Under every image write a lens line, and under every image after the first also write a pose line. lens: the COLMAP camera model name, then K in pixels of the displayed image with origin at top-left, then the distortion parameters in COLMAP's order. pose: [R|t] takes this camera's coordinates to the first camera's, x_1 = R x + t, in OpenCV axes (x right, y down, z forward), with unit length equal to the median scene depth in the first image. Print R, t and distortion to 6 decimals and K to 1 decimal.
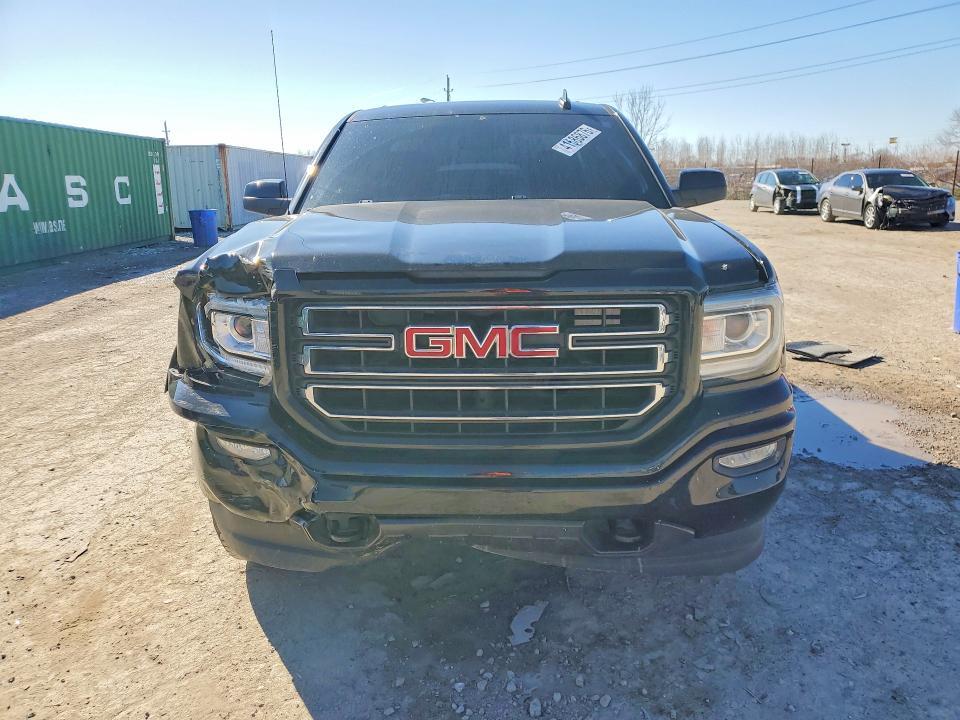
lens RADIAL K [[762.3, 0, 480.0], [0, 762.3, 360.0], [0, 0, 1]] dist [0.011729, -0.015947]
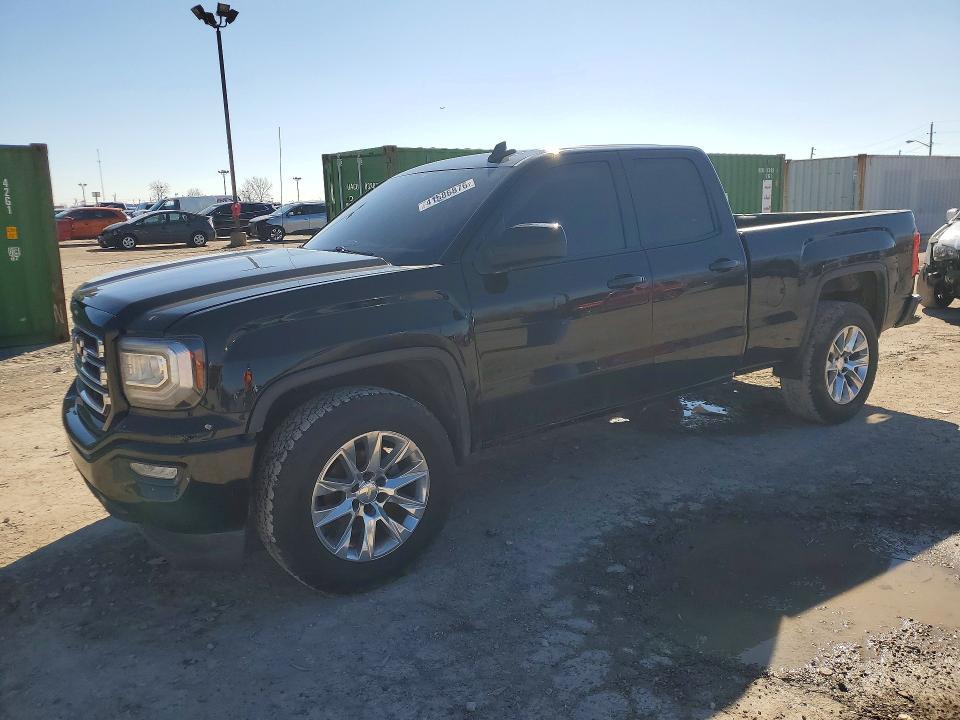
lens RADIAL K [[762.3, 0, 480.0], [0, 762.3, 360.0], [0, 0, 1]] dist [0.011729, -0.015947]
pose [[0.562618, 0.162721, -0.810545, 0.994309], [-0.165977, 0.982708, 0.082075, -0.147175], [0.809884, 0.088355, 0.579897, 0.420018]]
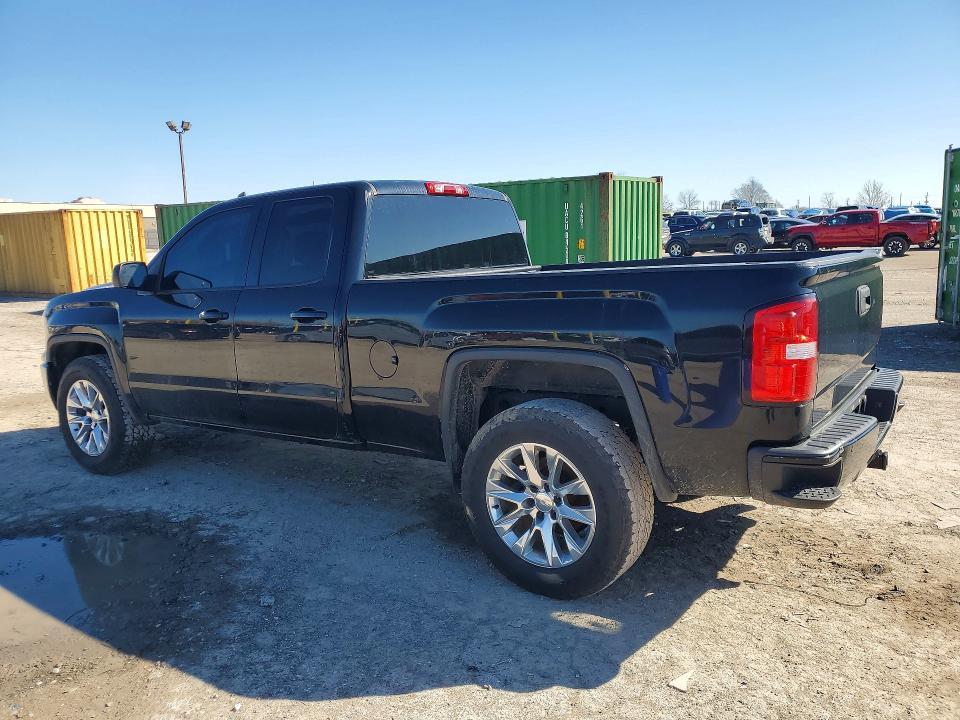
lens RADIAL K [[762.3, 0, 480.0], [0, 762.3, 360.0], [0, 0, 1]] dist [0.011729, -0.015947]
pose [[-0.579005, 0.159841, -0.799502, 0.961483], [-0.156435, 0.940597, 0.301341, -0.542551], [0.800176, 0.299548, -0.519606, 2.094563]]
